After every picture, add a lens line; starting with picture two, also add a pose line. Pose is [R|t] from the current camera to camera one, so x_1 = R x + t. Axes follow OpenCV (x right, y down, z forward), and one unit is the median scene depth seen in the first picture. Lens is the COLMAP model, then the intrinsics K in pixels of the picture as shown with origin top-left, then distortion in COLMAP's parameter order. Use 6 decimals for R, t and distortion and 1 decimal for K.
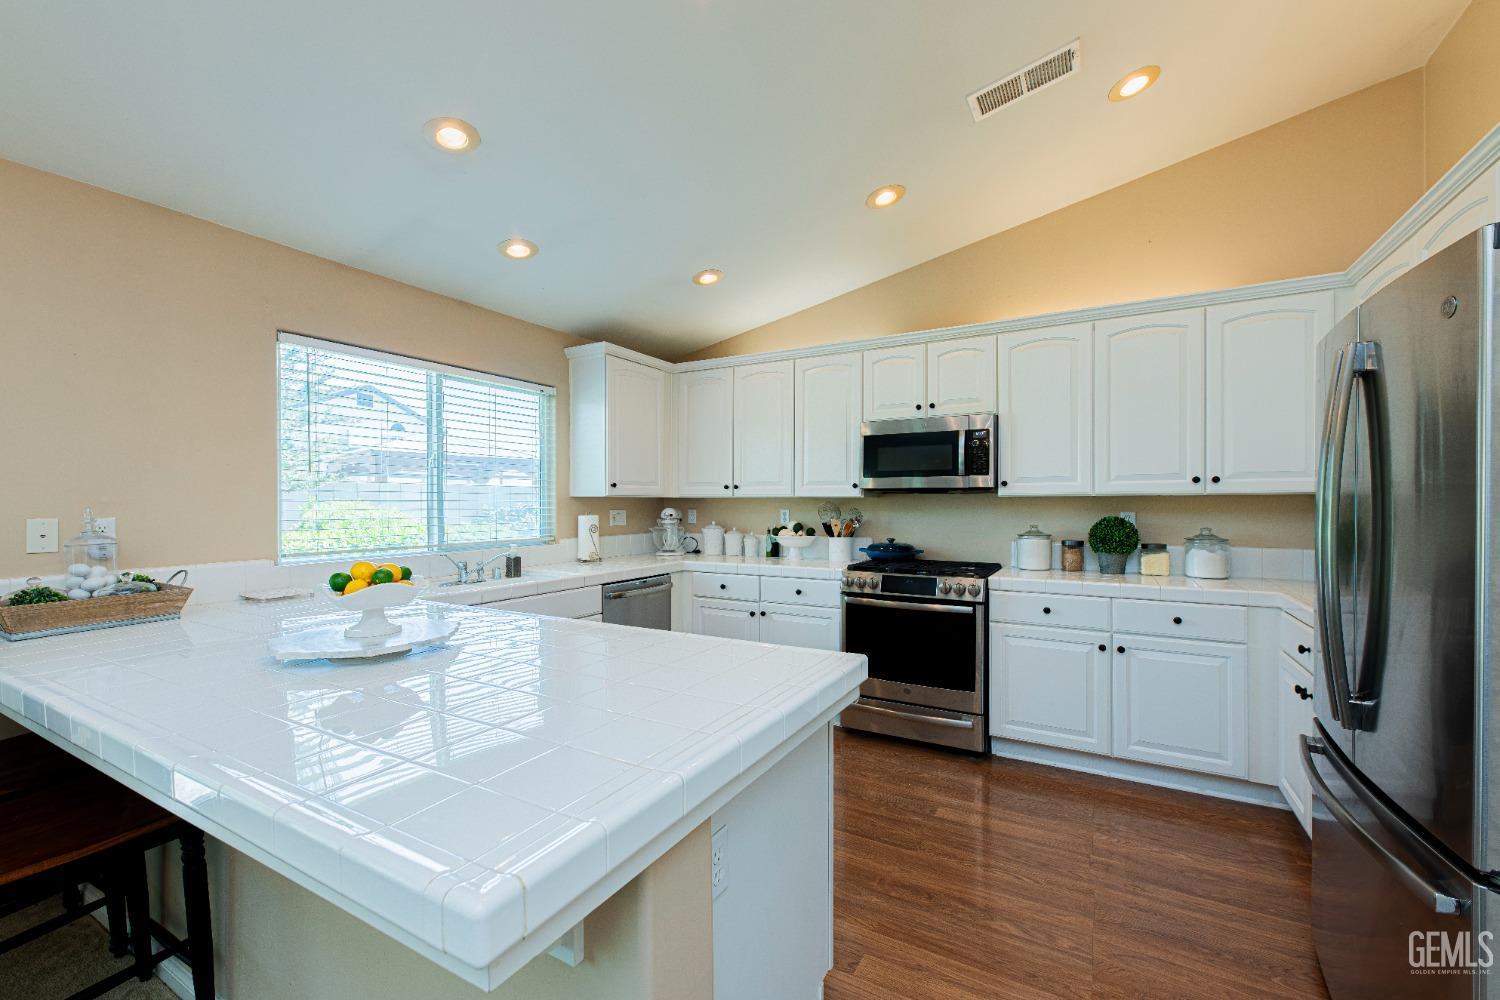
lens RADIAL K [[609.9, 0, 733.0], [0, 609.9, 506.0], [0, 0, 1]] dist [0.009480, -0.003357]
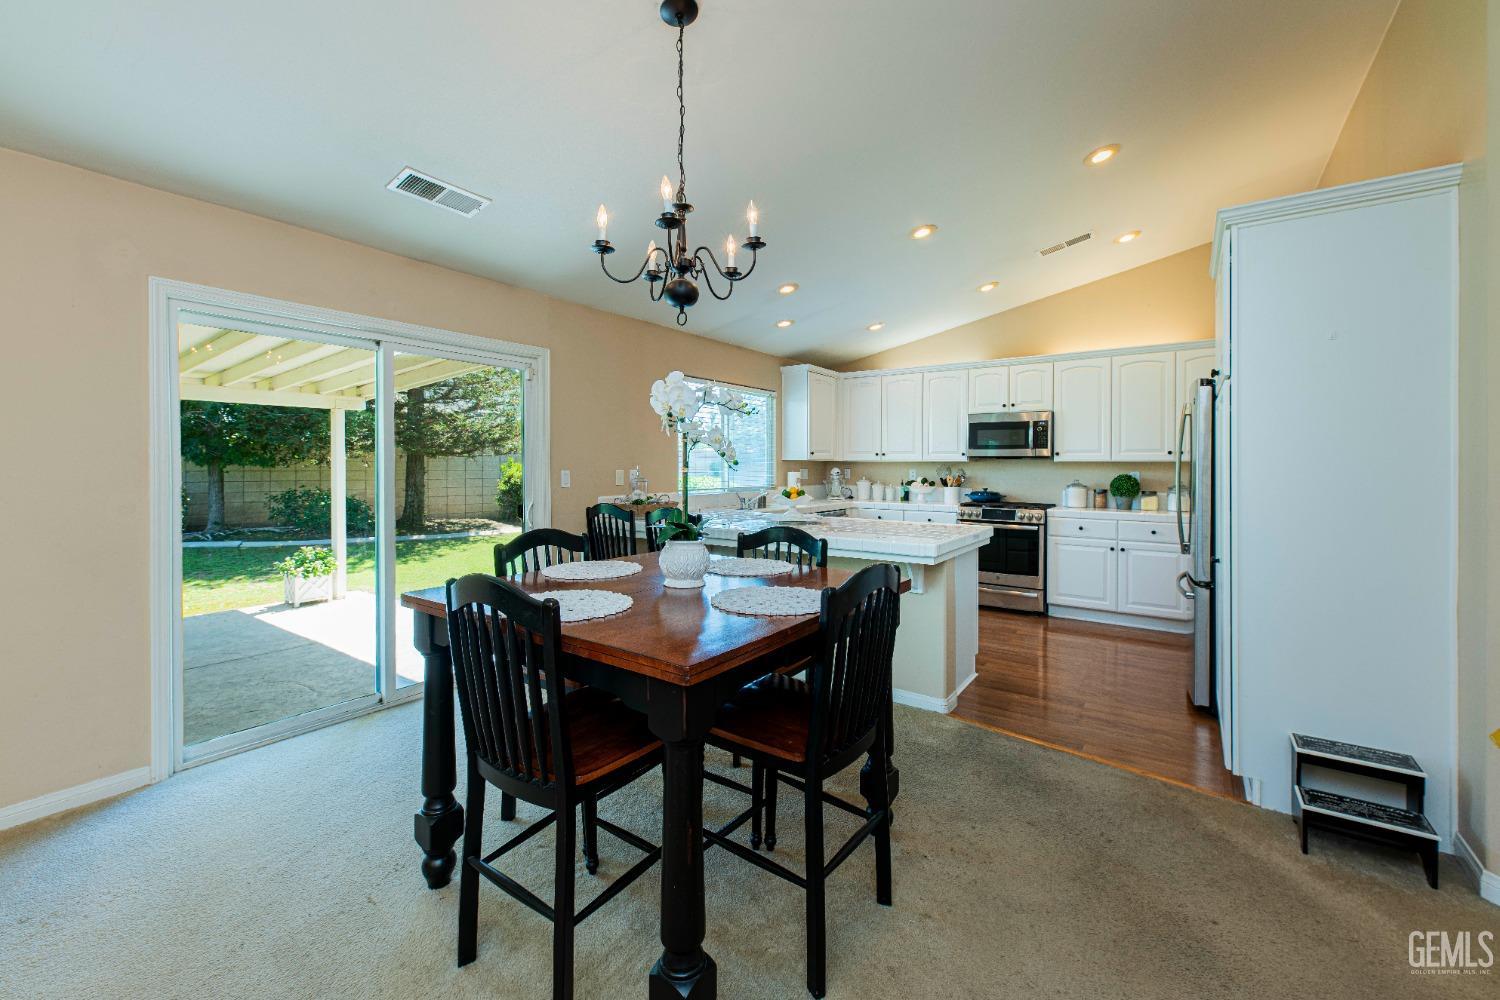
lens RADIAL K [[609.9, 0, 785.0], [0, 609.9, 467.2], [0, 0, 1]] dist [0.009480, -0.003357]
pose [[0.999635, 0.006766, -0.026140, -0.238459], [-0.006863, 0.999970, -0.003609, 0.009704], [0.026115, 0.003787, 0.999652, -0.642412]]
